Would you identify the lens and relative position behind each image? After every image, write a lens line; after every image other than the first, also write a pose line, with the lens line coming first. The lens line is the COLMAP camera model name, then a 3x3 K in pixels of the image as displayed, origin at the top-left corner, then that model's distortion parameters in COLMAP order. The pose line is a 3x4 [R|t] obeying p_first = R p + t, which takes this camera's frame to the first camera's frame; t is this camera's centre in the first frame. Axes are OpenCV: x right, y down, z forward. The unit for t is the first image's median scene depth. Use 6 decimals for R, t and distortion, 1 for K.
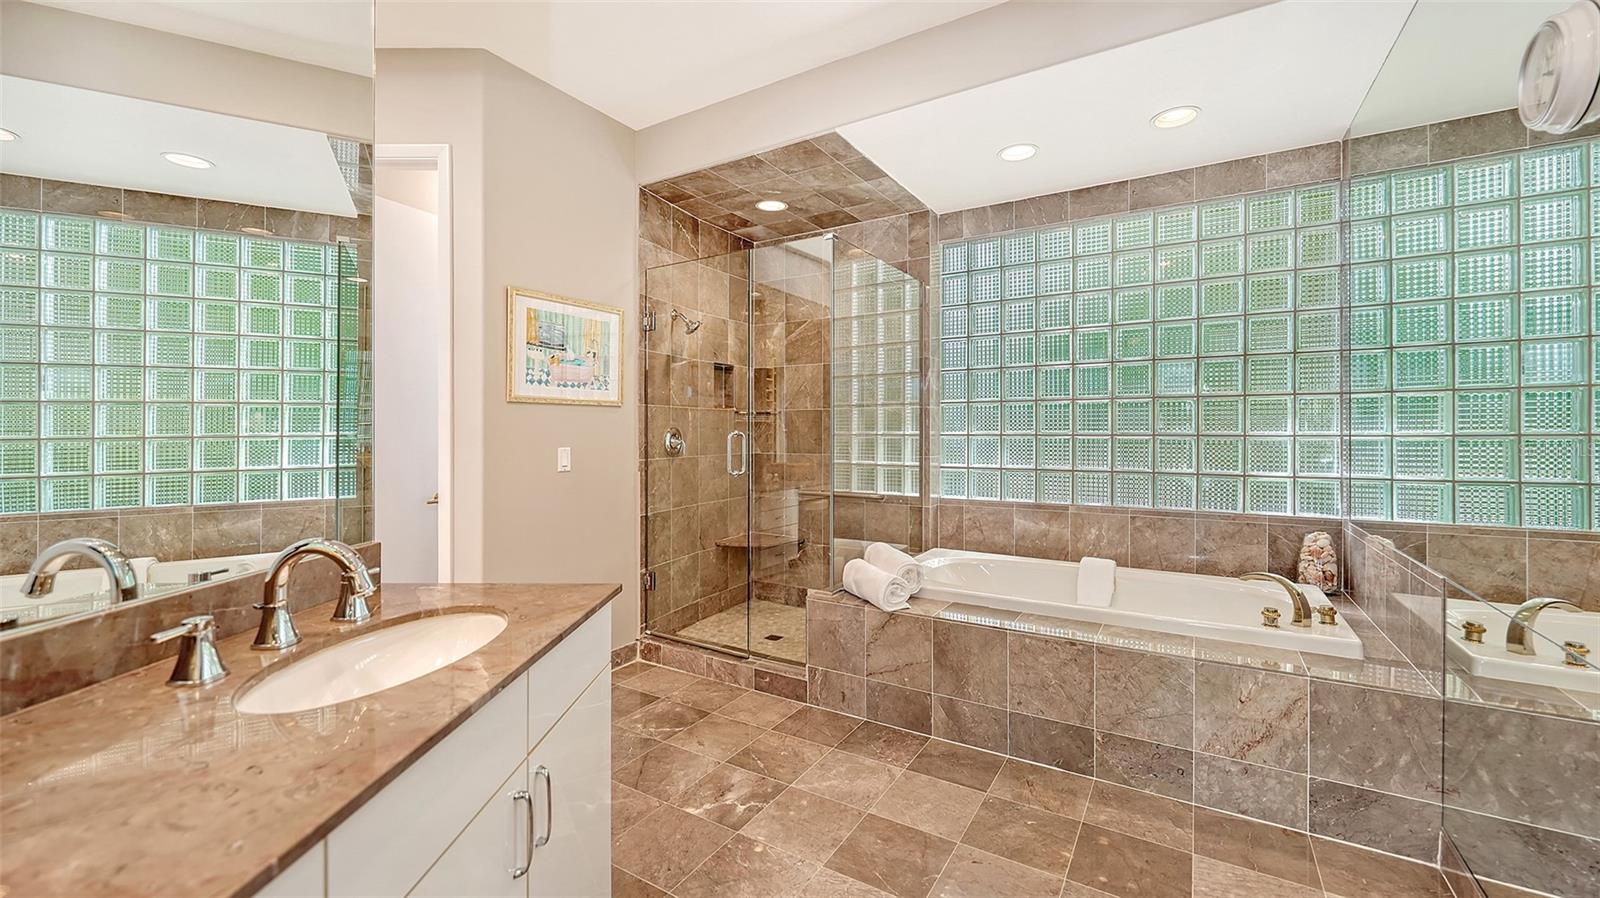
lens RADIAL K [[597.7, 0, 799.6], [0, 597.7, 436.7], [0, 0, 1]] dist [-0.000515, -0.000081]
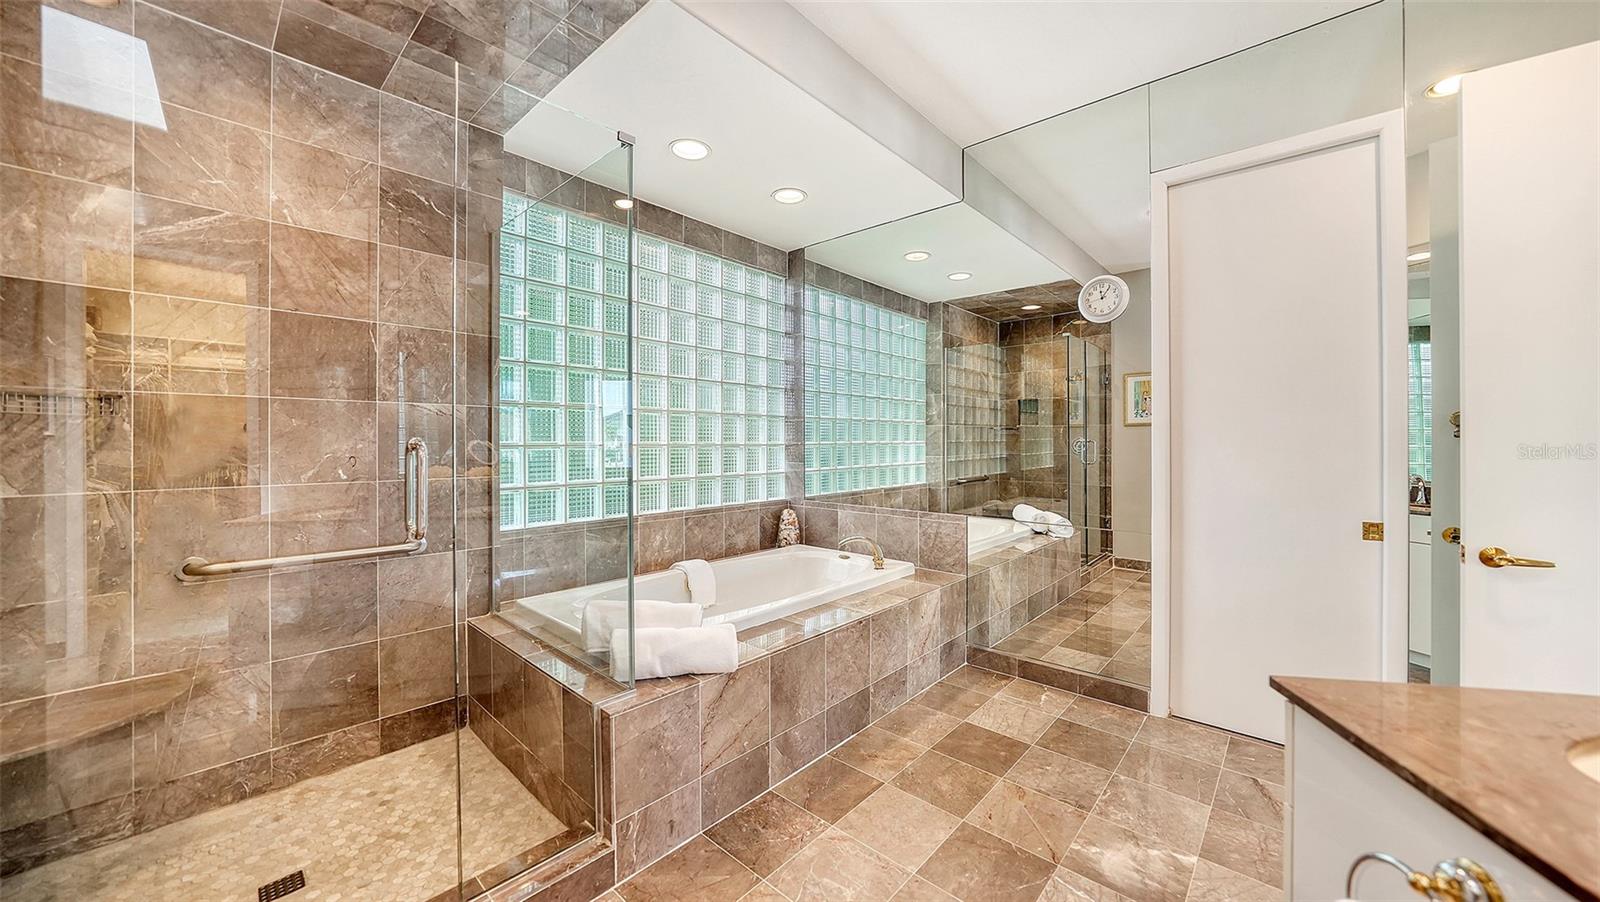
lens RADIAL K [[561.3, 0, 801.5], [0, 561.3, 441.8], [0, 0, 1]] dist [-0.000959, -0.000050]
pose [[0.205500, -0.003304, 0.978652, -0.588050], [0.006035, 0.999980, 0.002109, -0.013855], [-0.978638, 0.005473, 0.205516, 0.791113]]
